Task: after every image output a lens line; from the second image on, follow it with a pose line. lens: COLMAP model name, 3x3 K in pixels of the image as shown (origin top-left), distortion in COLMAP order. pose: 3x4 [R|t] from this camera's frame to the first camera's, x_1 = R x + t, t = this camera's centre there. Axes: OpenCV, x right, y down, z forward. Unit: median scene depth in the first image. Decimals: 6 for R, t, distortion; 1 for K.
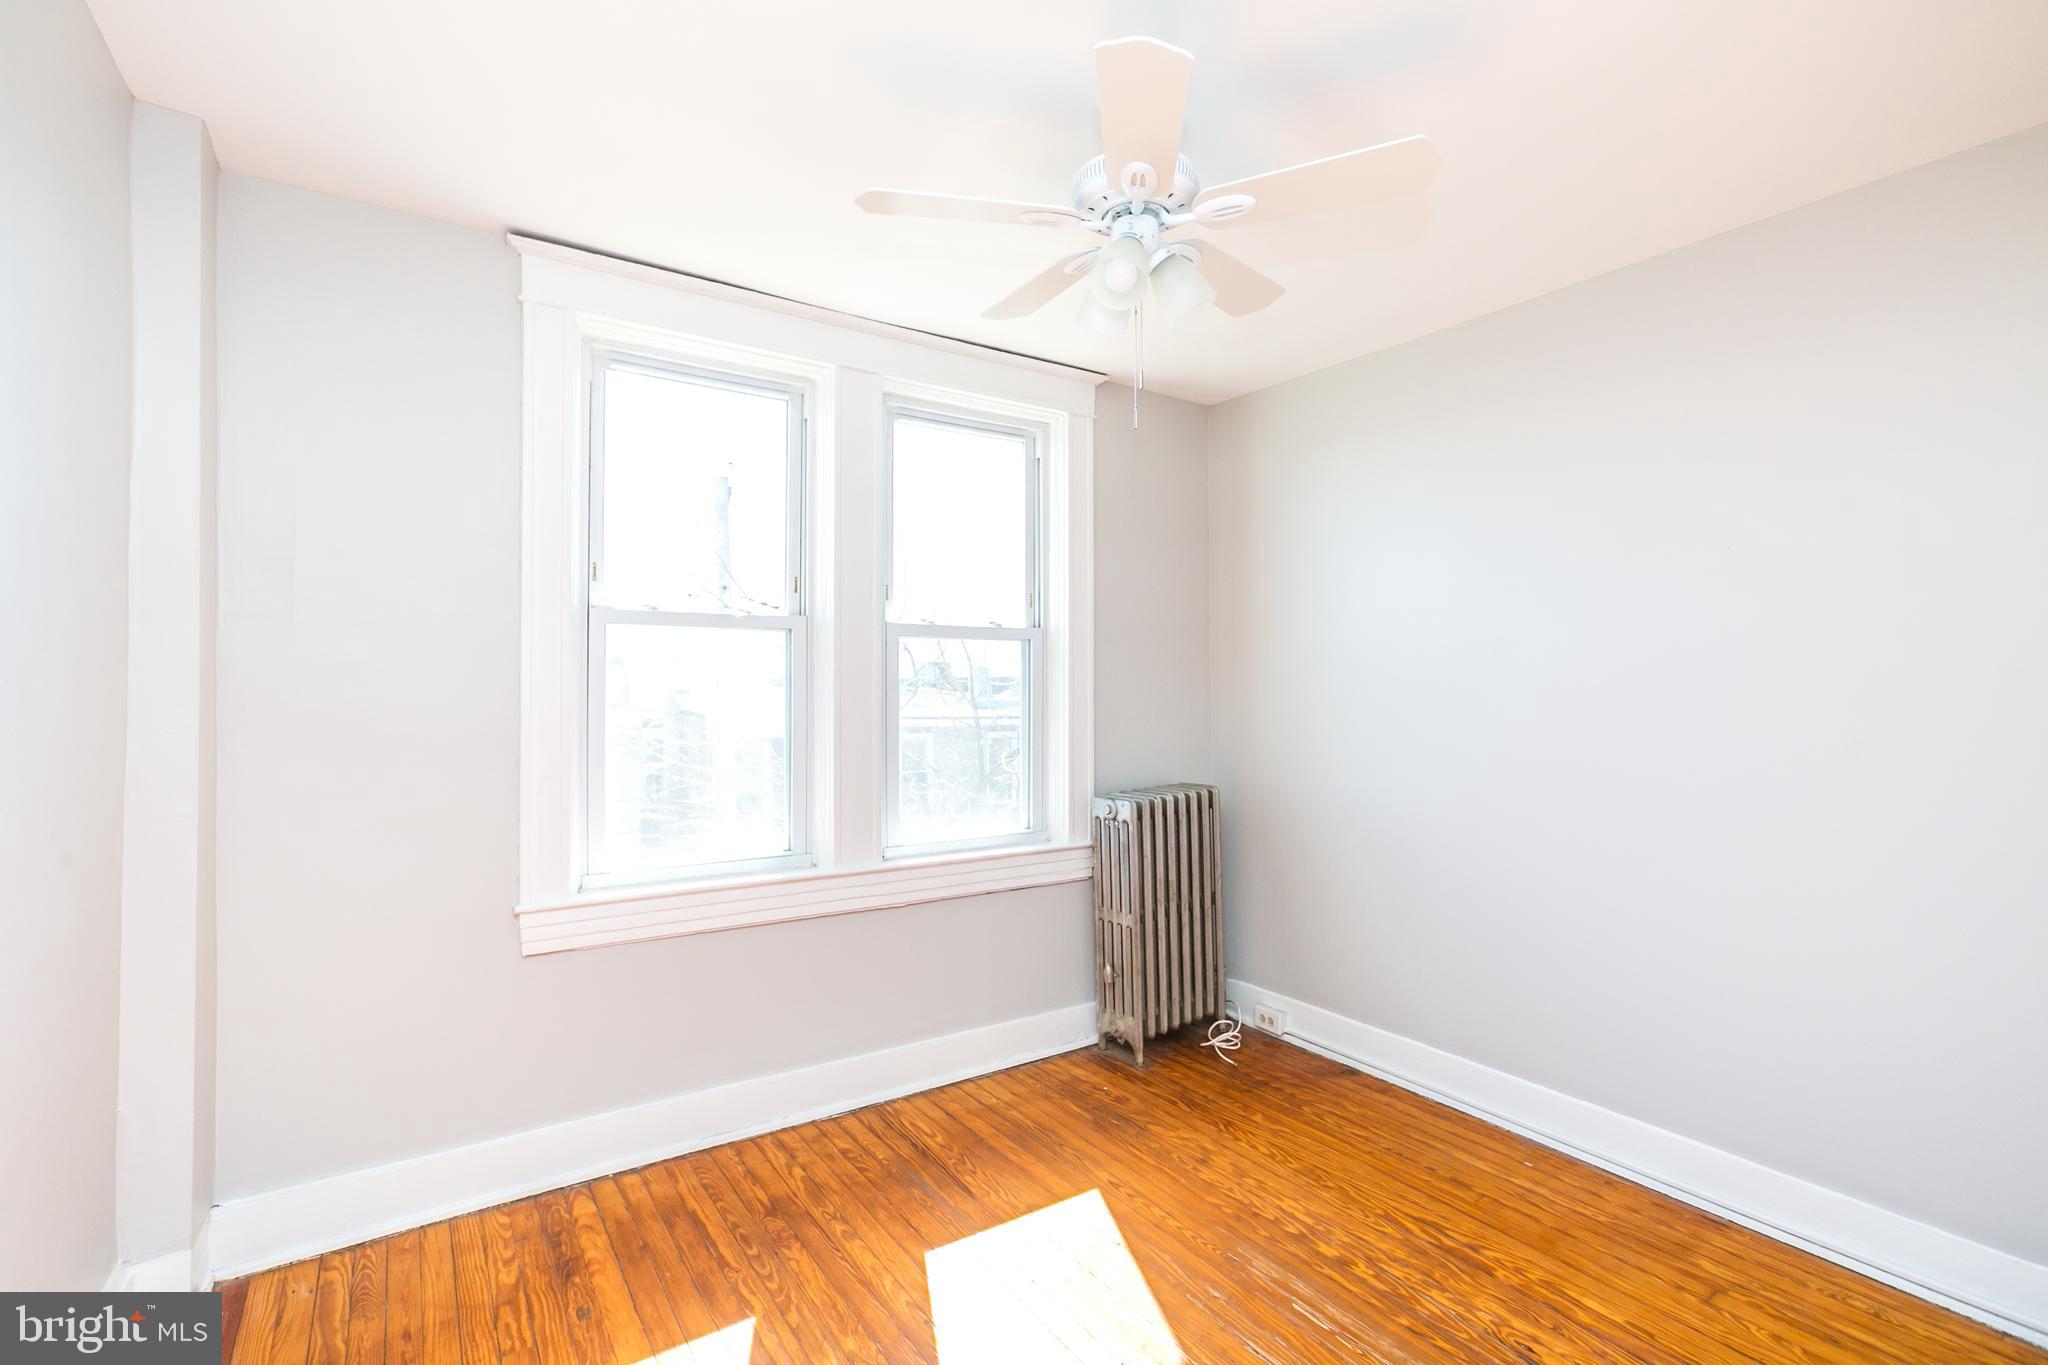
lens RADIAL K [[903.2, 0, 1024.9], [0, 903.2, 674.7], [0, 0, 1]] dist [-0.012266, 0.009273]
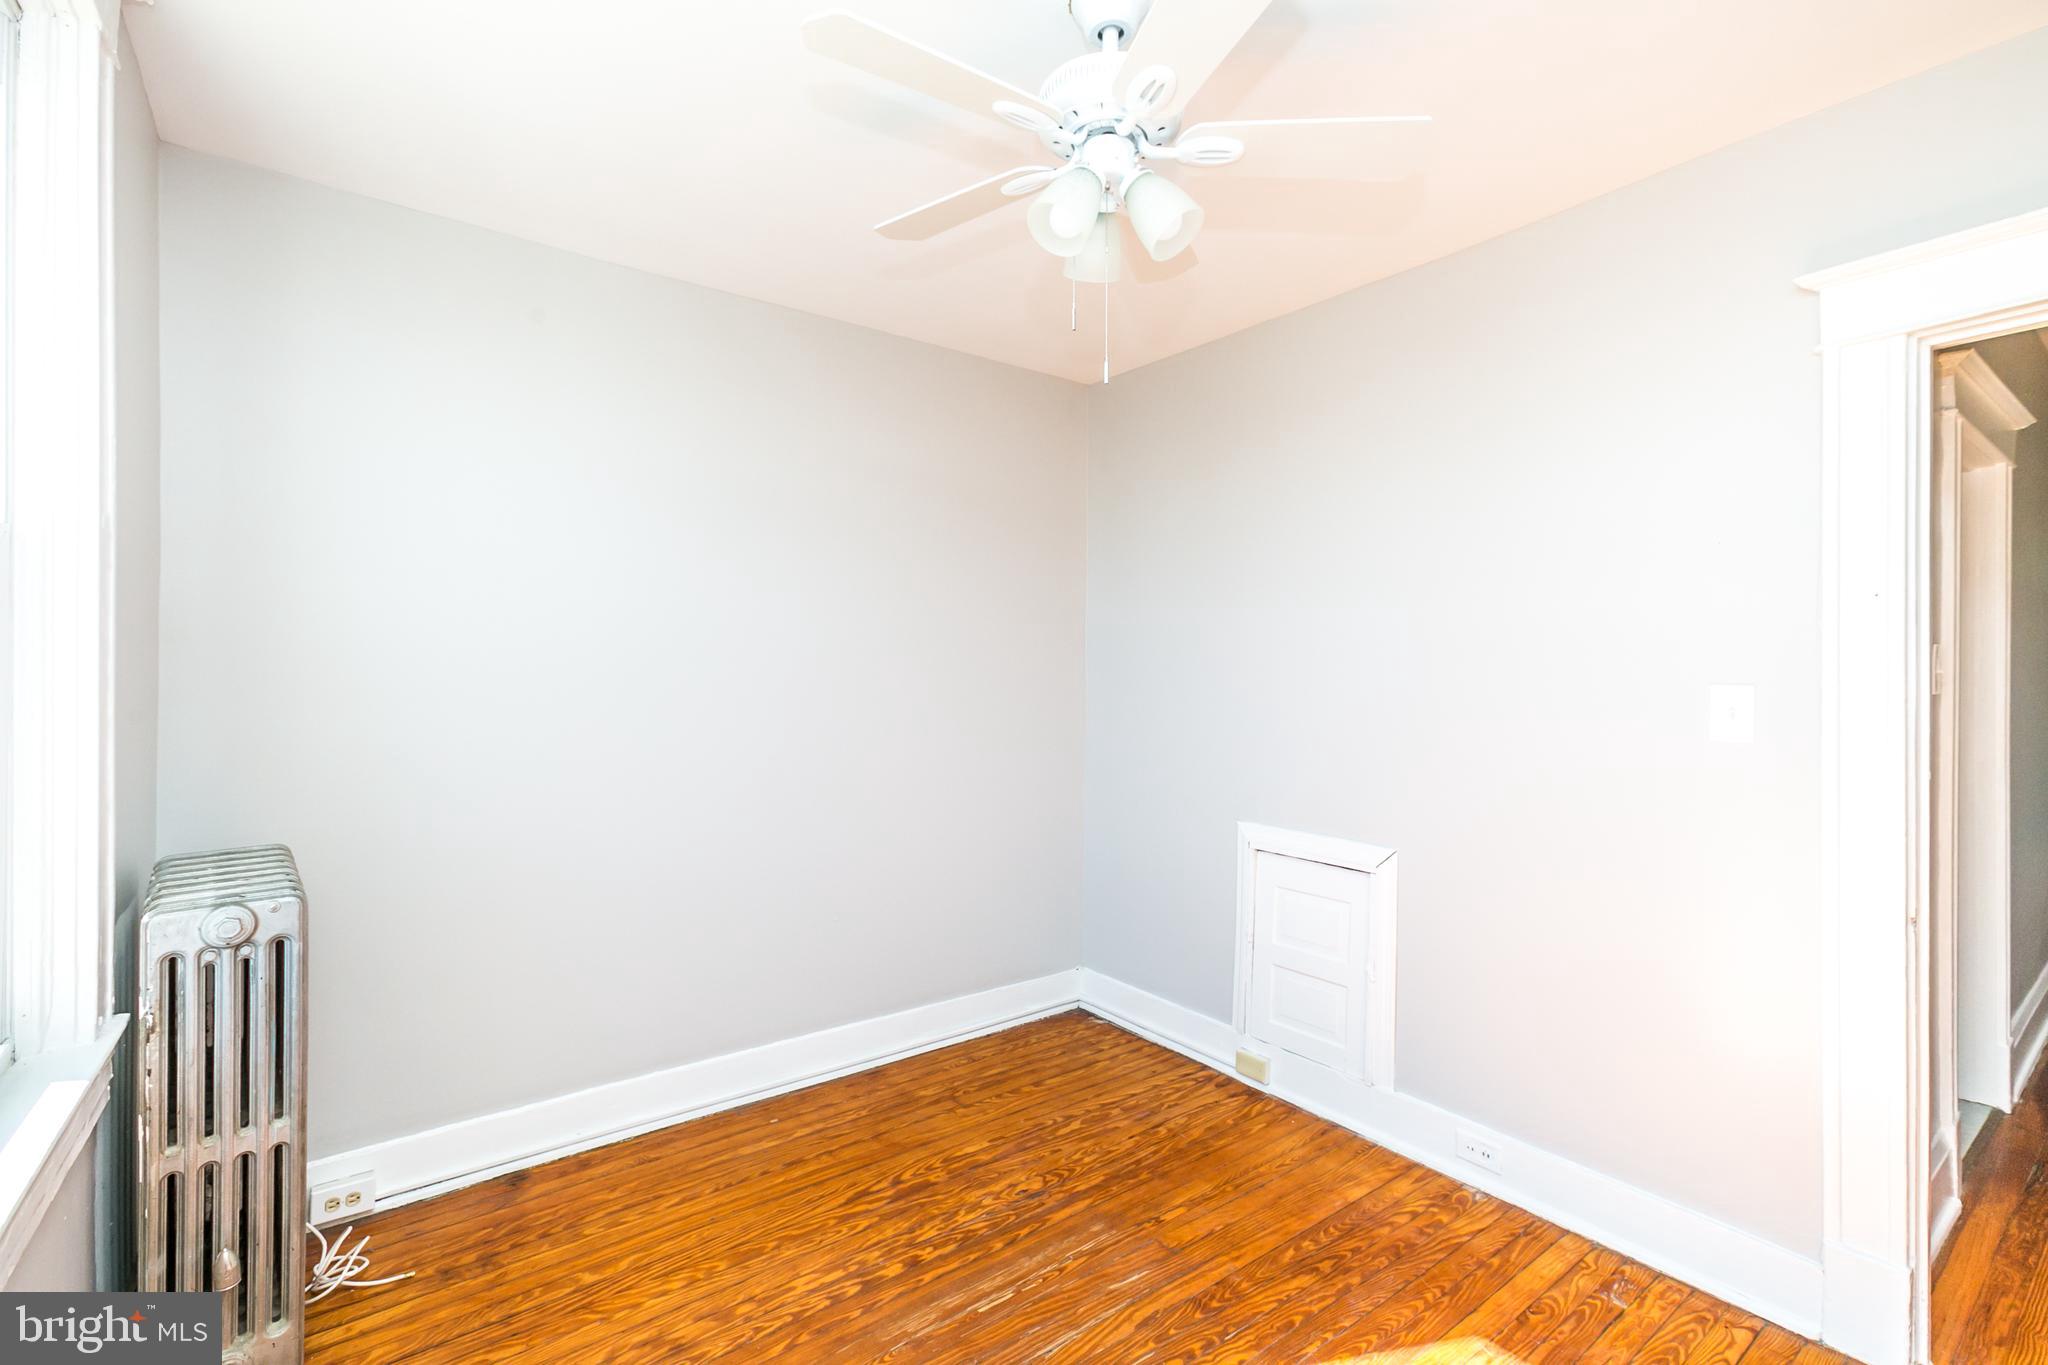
lens RADIAL K [[916.5, 0, 1016.6], [0, 916.5, 676.8], [0, 0, 1]] dist [-0.038780, 0.030645]
pose [[-0.046176, -0.015384, 0.998815, -0.553887], [-0.016353, 0.999759, 0.014642, 0.007308], [-0.998799, -0.015657, -0.046416, 0.854348]]
